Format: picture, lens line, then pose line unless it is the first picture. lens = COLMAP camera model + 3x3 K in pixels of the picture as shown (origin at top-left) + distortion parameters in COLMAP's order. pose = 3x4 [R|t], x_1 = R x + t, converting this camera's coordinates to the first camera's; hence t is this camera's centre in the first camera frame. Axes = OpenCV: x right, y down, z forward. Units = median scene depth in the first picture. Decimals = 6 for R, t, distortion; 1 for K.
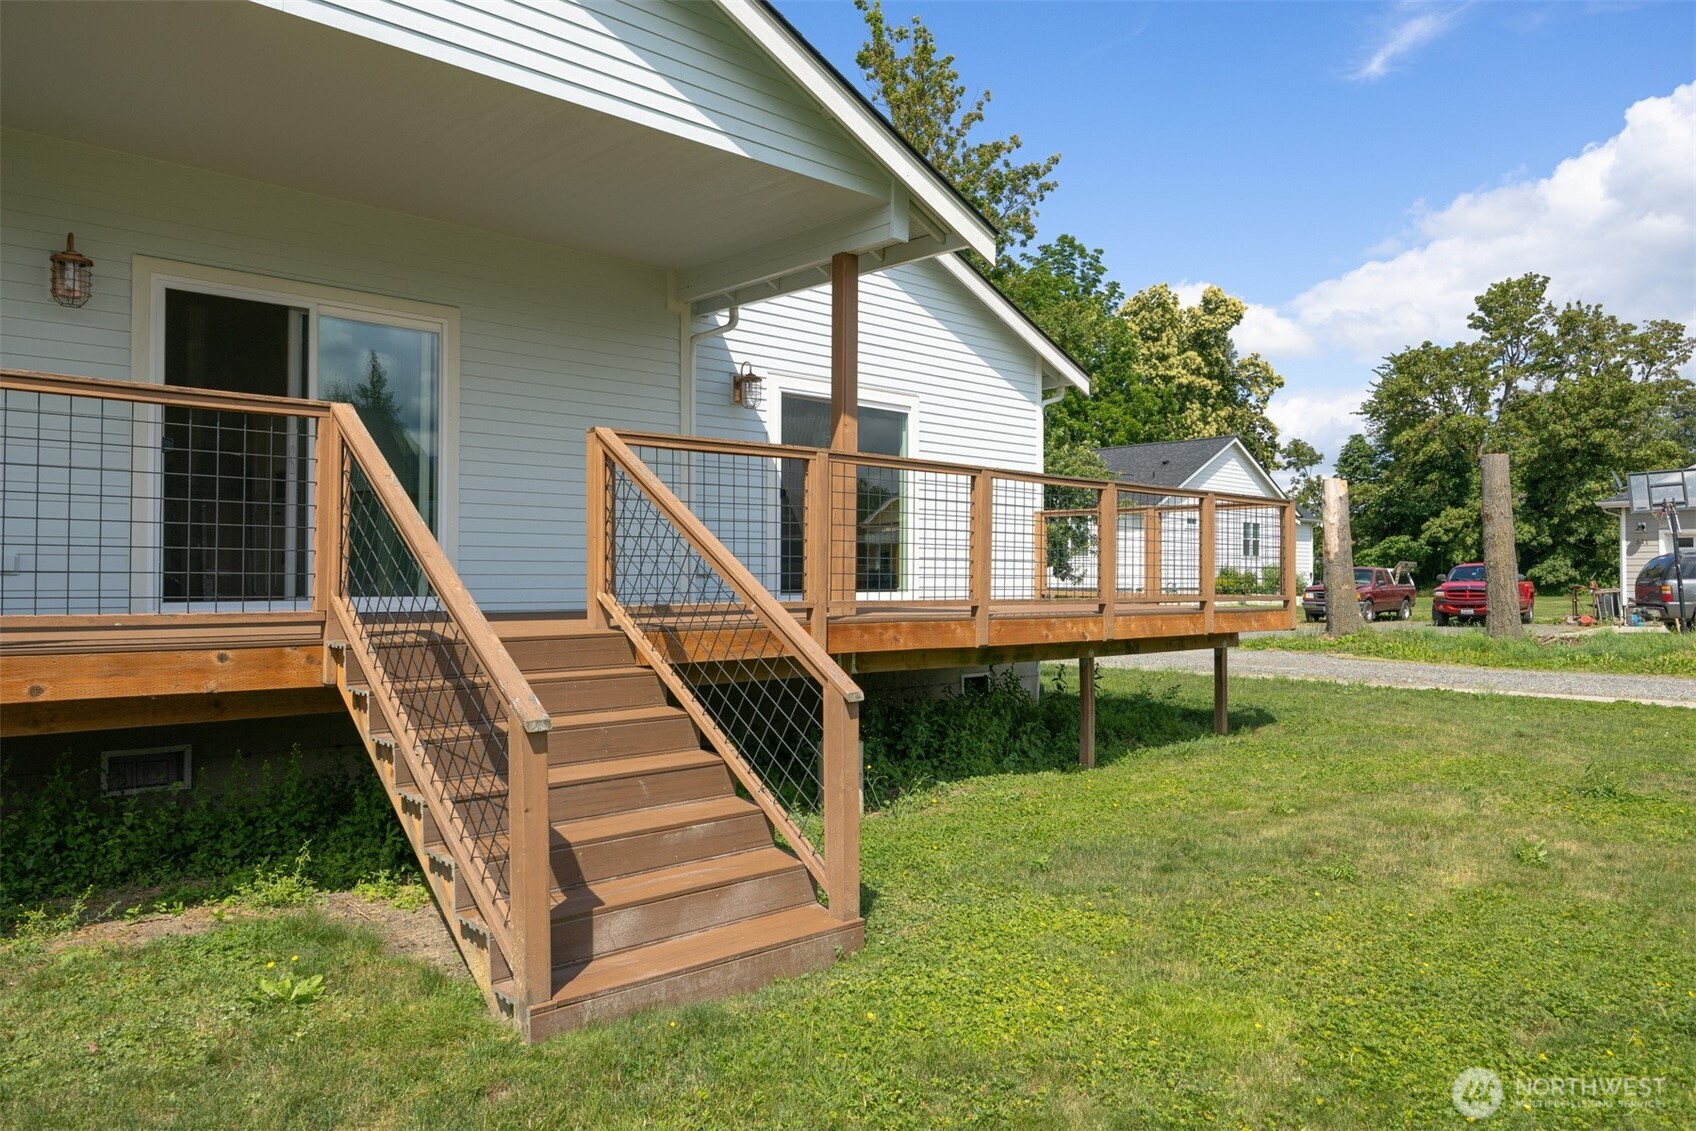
lens RADIAL K [[1129.5, 0, 852.1], [0, 1129.5, 571.1], [0, 0, 1]] dist [0.003709, 0.009008]
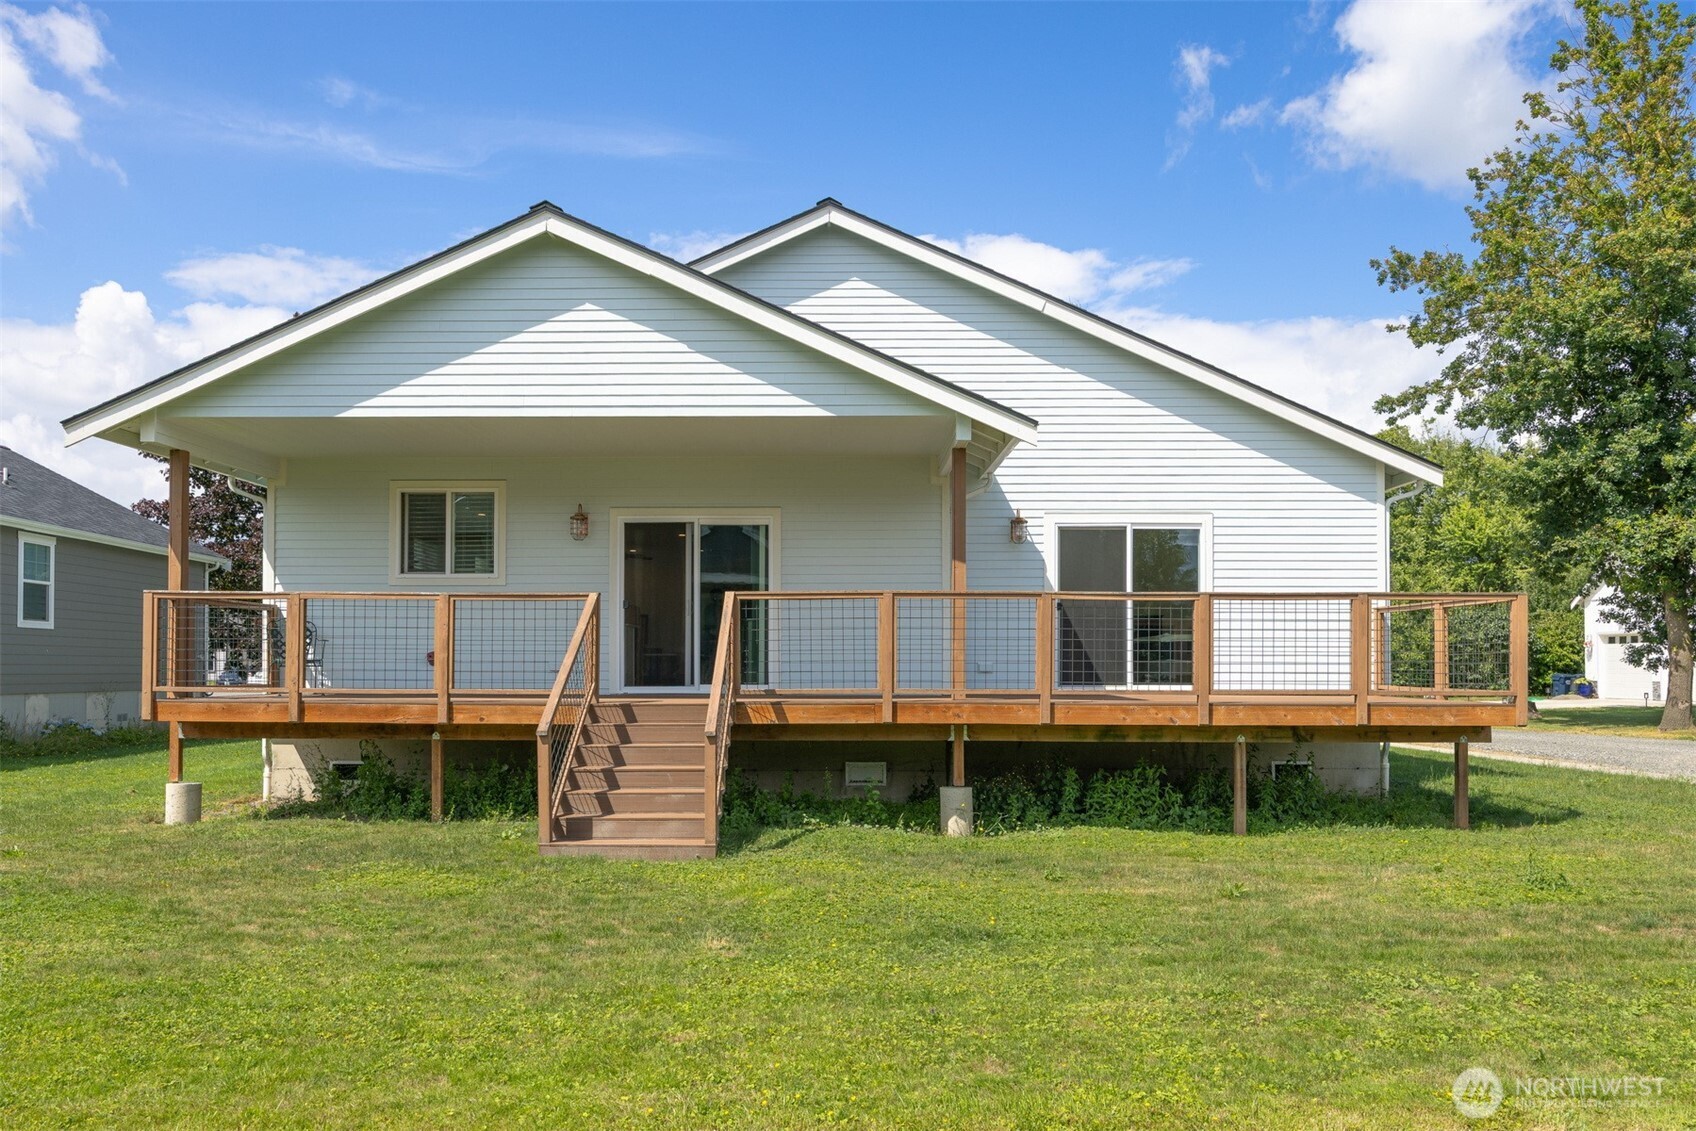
lens RADIAL K [[1278.1, 0, 836.9], [0, 1278.1, 654.1], [0, 0, 1]] dist [-0.027657, 0.005529]
pose [[0.735715, -0.012617, -0.677174, 0.179863], [0.006019, 0.999909, -0.012091, 0.000034], [0.677265, 0.004820, 0.735723, -0.054572]]
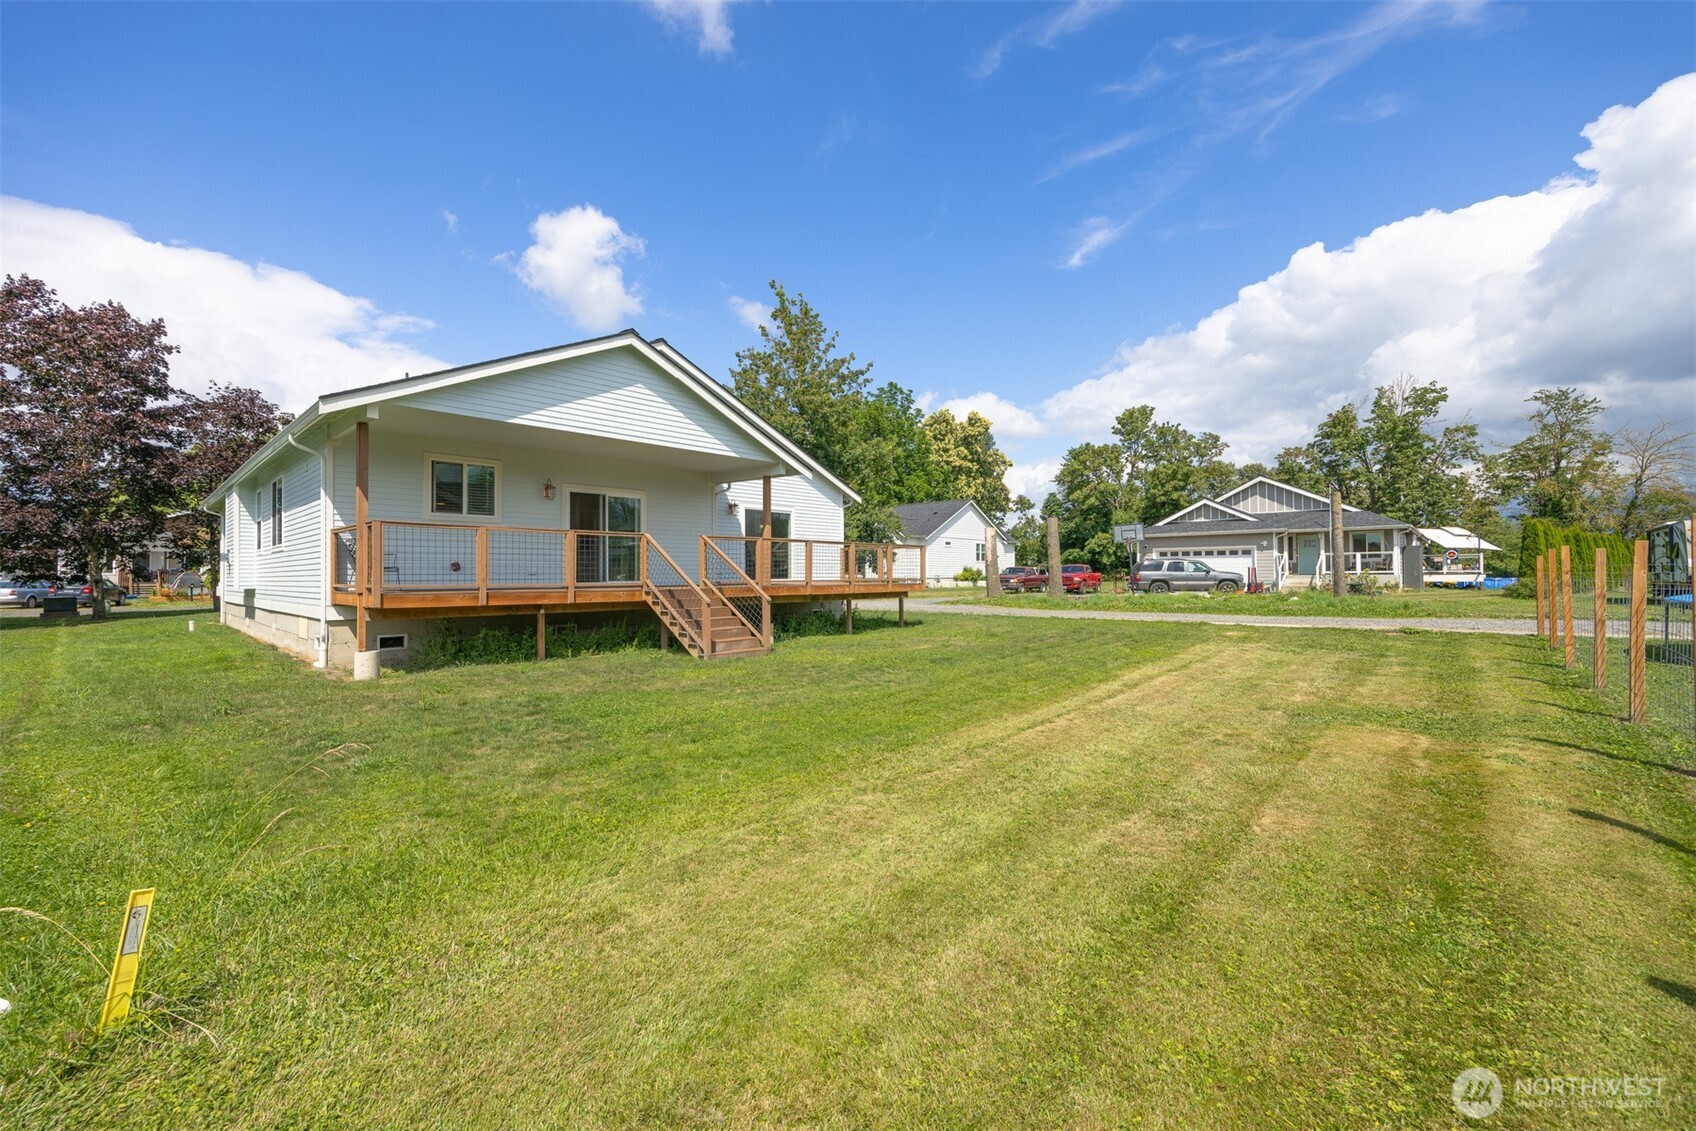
lens RADIAL K [[717.5, 0, 817.1], [0, 717.5, 583.8], [0, 0, 1]] dist [0.018788, -0.000172]
pose [[0.998257, -0.008260, 0.058431, 0.002803], [0.007126, 0.999782, 0.019603, -0.000985], [-0.058580, -0.019153, 0.998099, -0.202071]]
